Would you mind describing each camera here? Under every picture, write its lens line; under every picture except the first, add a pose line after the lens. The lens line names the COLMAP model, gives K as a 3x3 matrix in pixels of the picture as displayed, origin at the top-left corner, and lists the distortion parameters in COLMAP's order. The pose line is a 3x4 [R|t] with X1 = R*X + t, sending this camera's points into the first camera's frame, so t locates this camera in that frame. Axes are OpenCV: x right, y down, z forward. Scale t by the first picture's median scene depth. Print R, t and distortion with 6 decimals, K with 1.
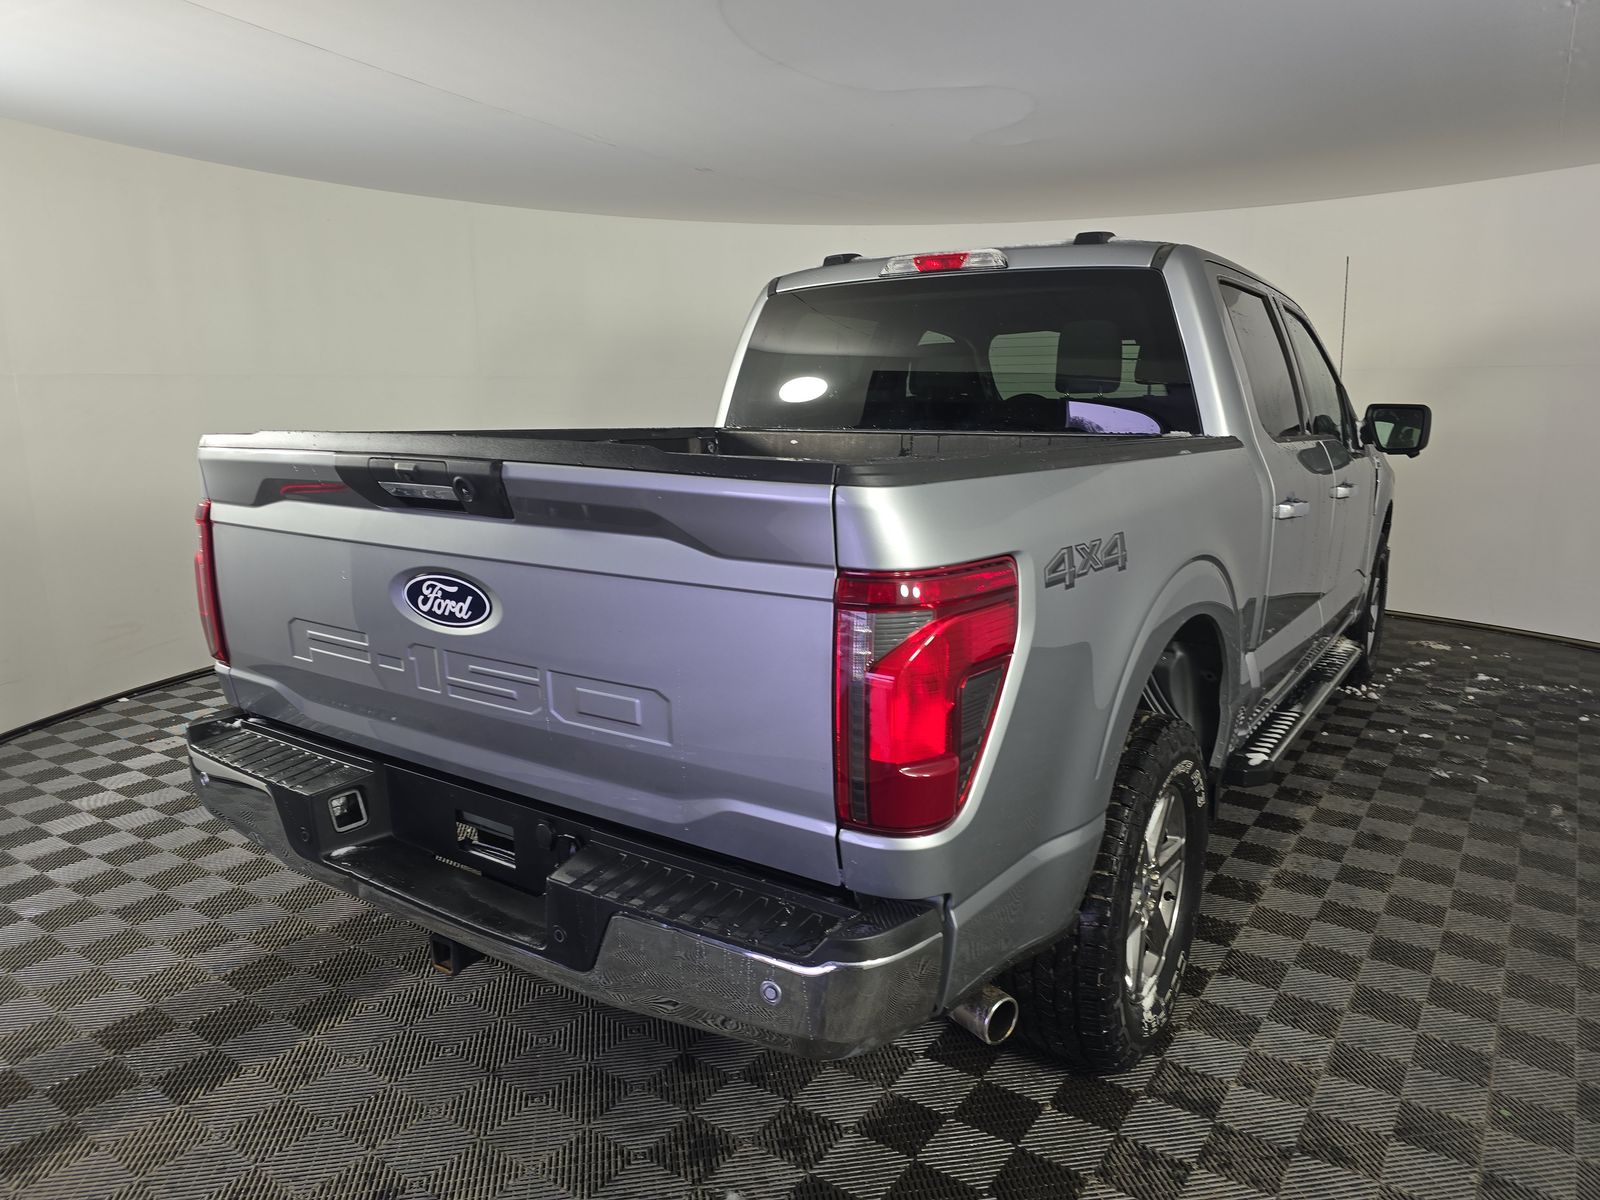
lens RADIAL K [[1060.4, 0, 790.1], [0, 1060.4, 593.8], [0, 0, 1]] dist [0.050727, -0.007676]
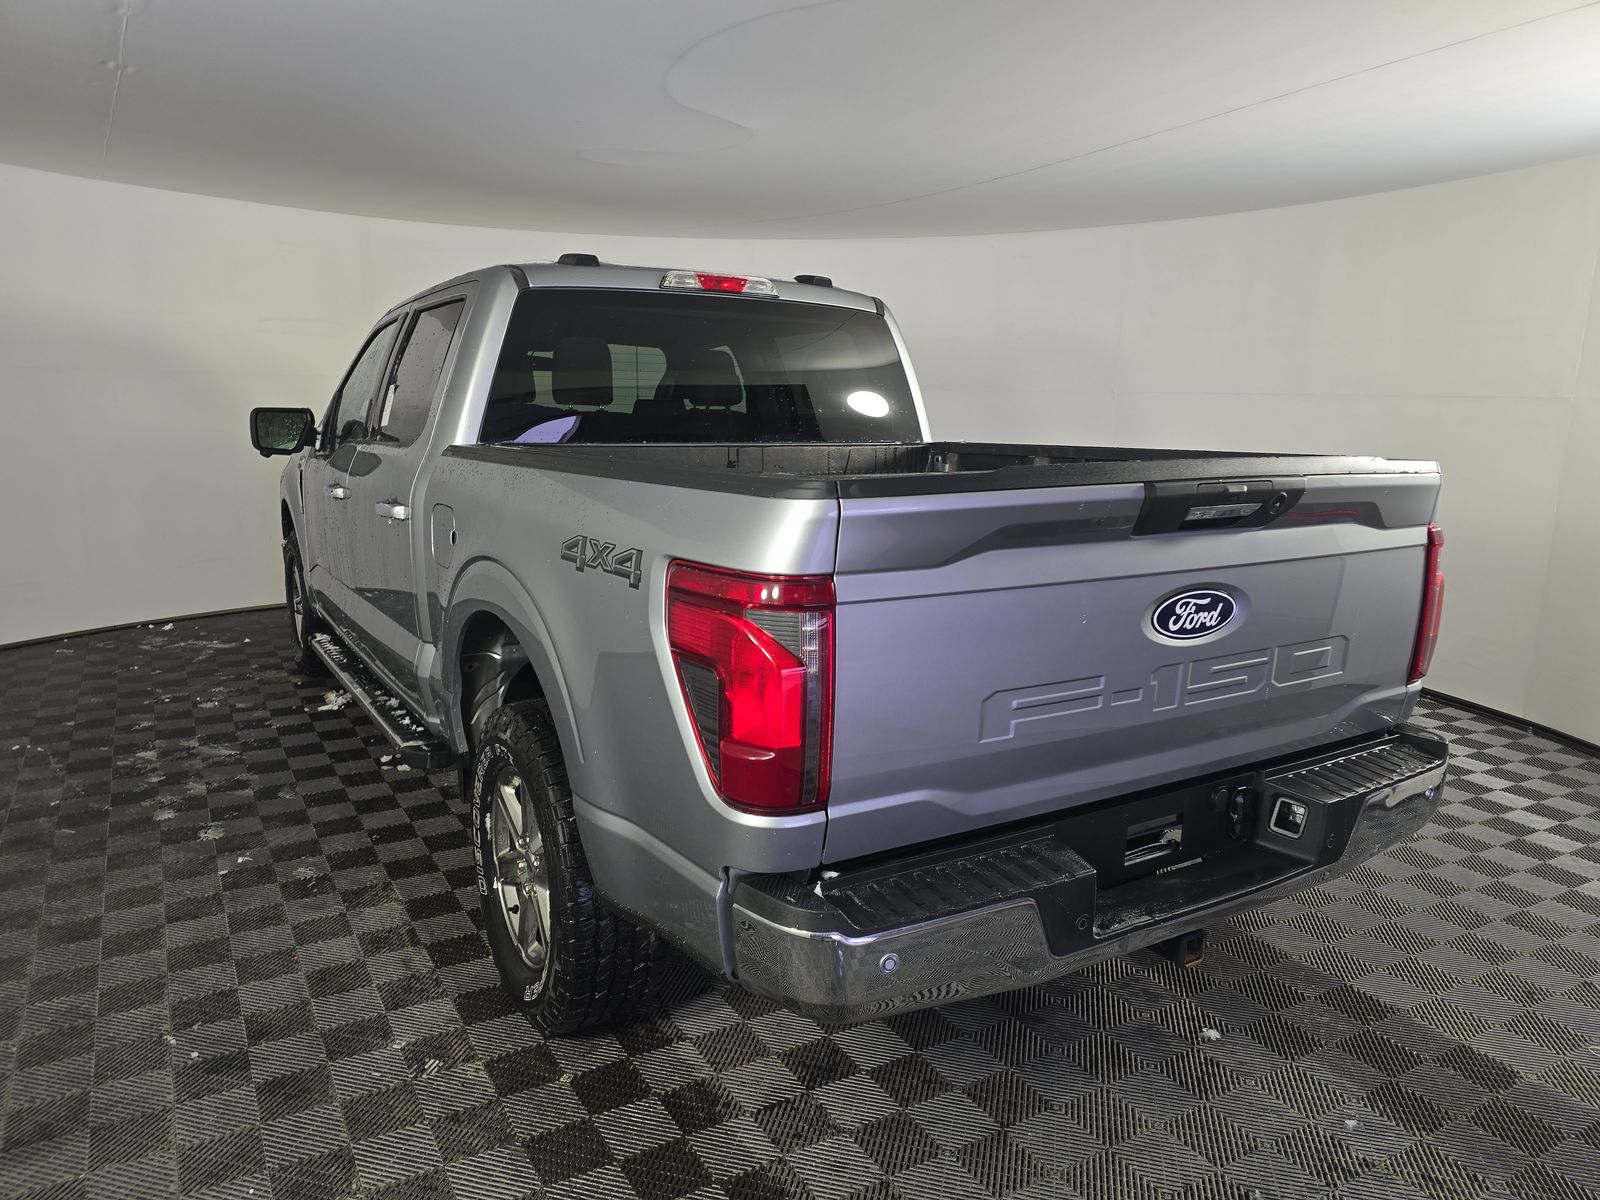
lens RADIAL K [[1060.4, 0, 787.0], [0, 1060.4, 596.5], [0, 0, 1]] dist [0.050727, -0.007676]
pose [[0.409472, -0.155685, 0.898941, -1.287724], [0.151103, 0.983297, 0.101466, -0.161104], [-0.899722, 0.094285, 0.426157, 0.812622]]
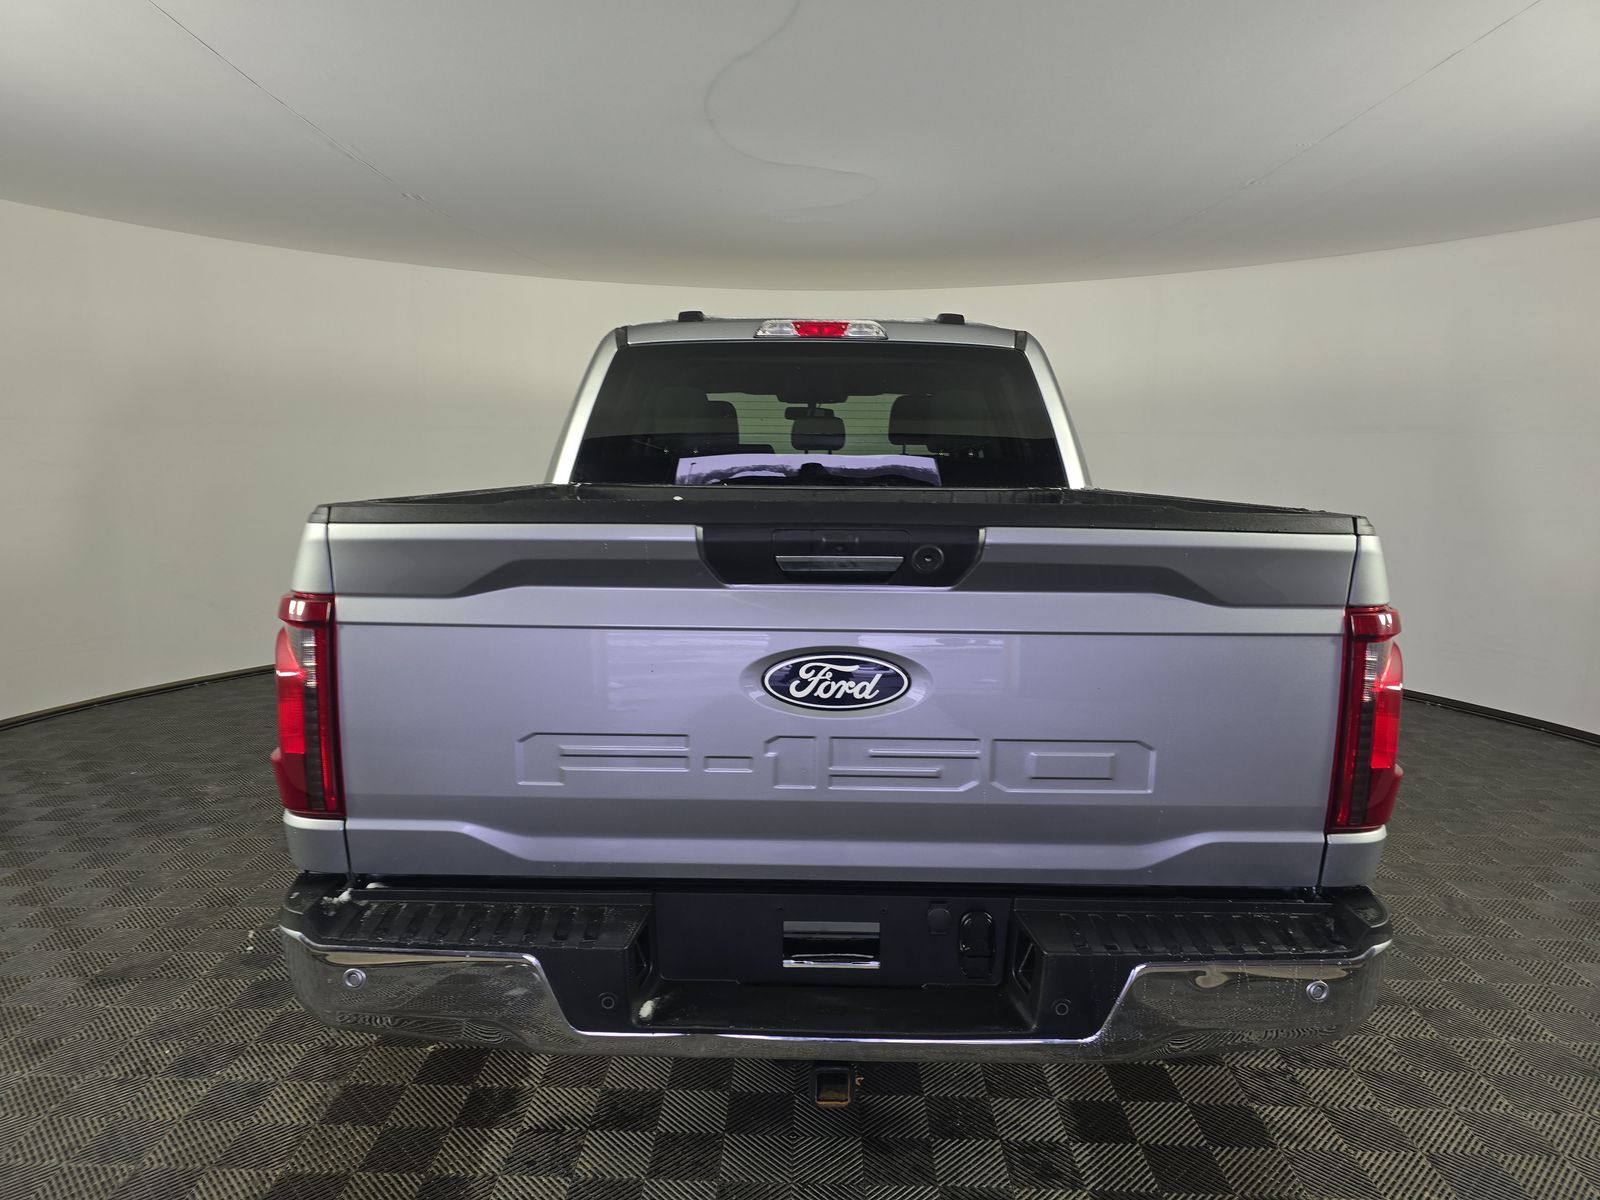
lens RADIAL K [[1060.4, 0, 793.0], [0, 1060.4, 595.1], [0, 0, 1]] dist [0.050727, -0.007676]
pose [[0.829395, -0.066923, 0.554640, -0.755169], [0.092257, 0.995576, -0.017832, -0.048648], [-0.550993, 0.065959, 0.831899, 0.238973]]
